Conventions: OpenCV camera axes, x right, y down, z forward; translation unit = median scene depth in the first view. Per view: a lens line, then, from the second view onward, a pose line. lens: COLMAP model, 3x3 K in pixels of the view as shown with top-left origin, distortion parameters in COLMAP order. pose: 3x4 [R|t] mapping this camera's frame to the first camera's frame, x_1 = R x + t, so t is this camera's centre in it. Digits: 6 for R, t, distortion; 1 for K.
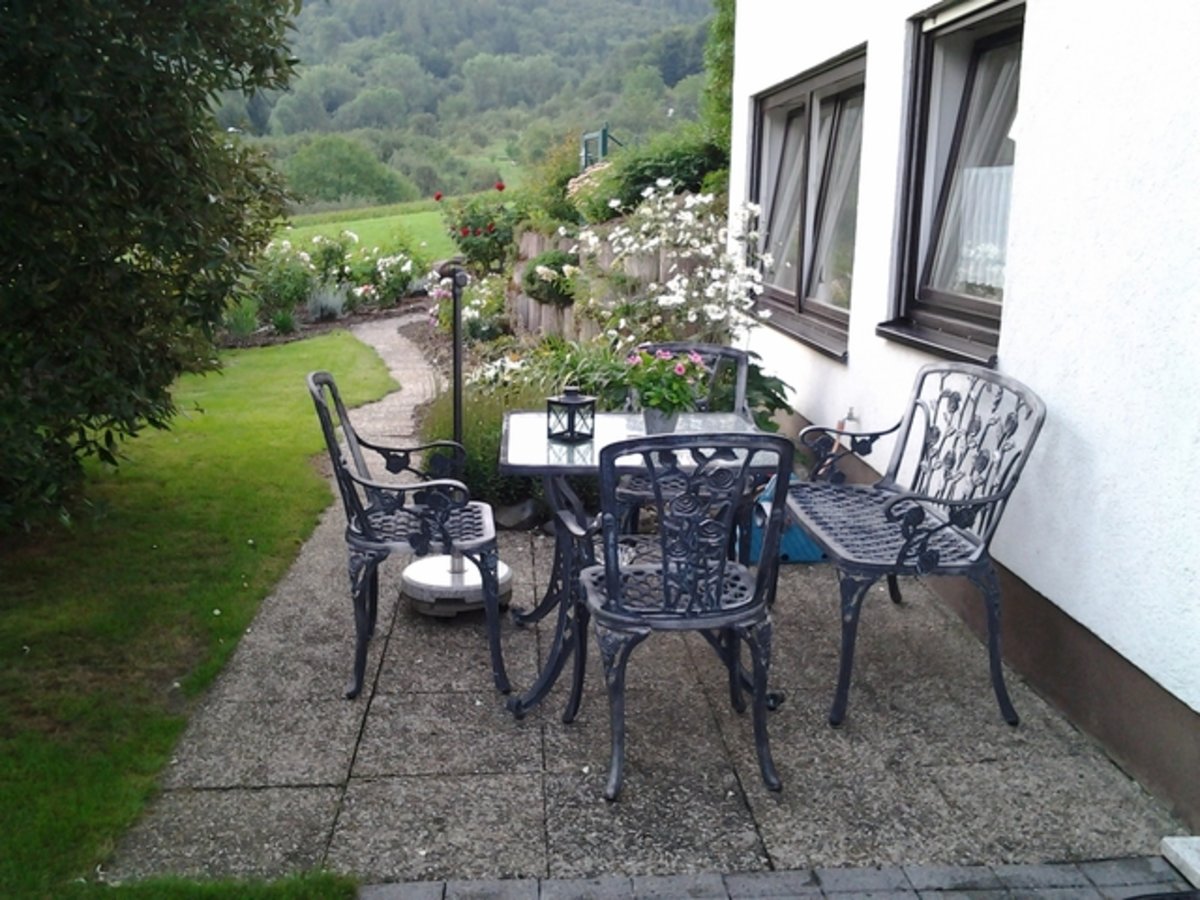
lens RADIAL K [[1164.2, 0, 602.3], [0, 1164.2, 432.7], [0, 0, 1]] dist [0.097086, -0.219198]
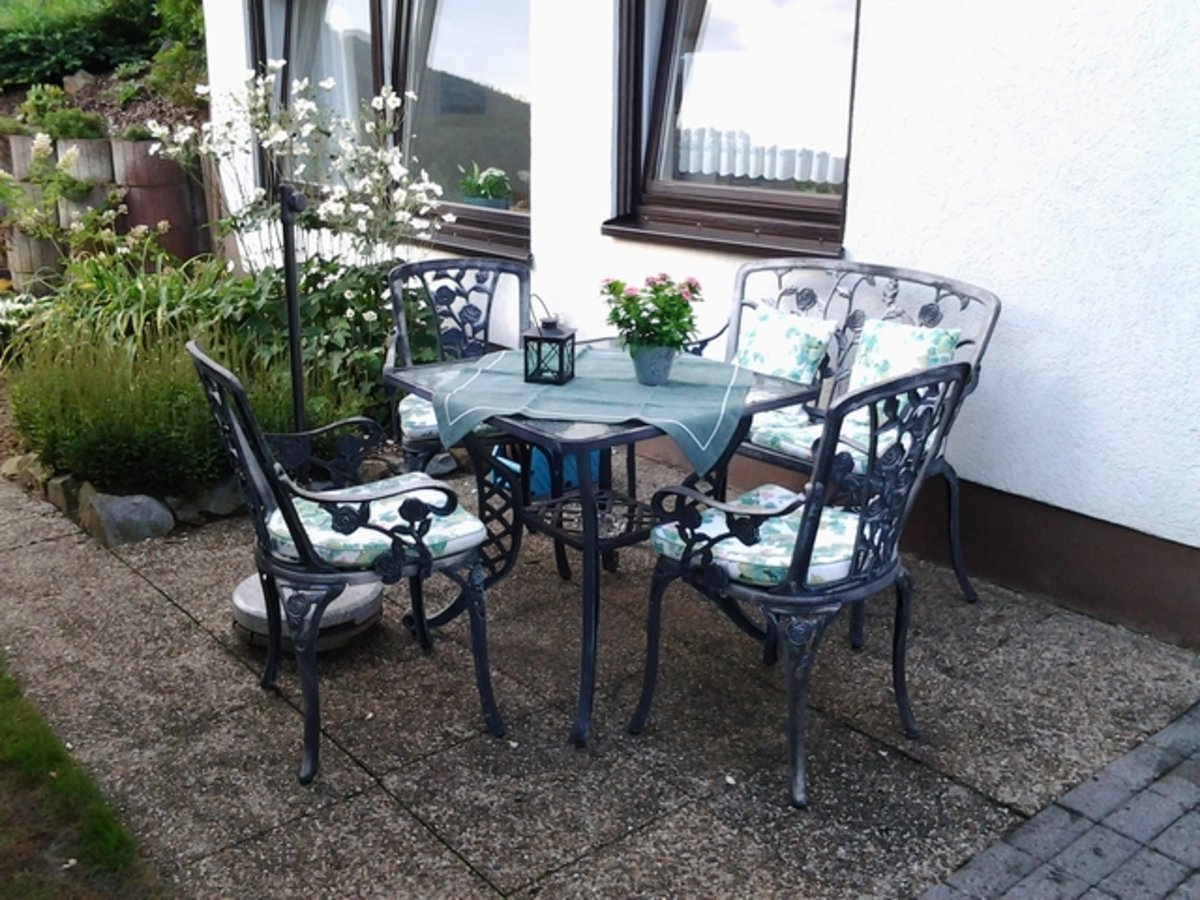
lens RADIAL K [[1164.2, 0, 602.3], [0, 1164.2, 432.7], [0, 0, 1]] dist [0.097086, -0.219198]
pose [[0.815365, -0.169876, 0.553463, -0.409383], [0.115398, 0.984487, 0.132165, -0.066339], [-0.567329, -0.043895, 0.822320, 0.289612]]
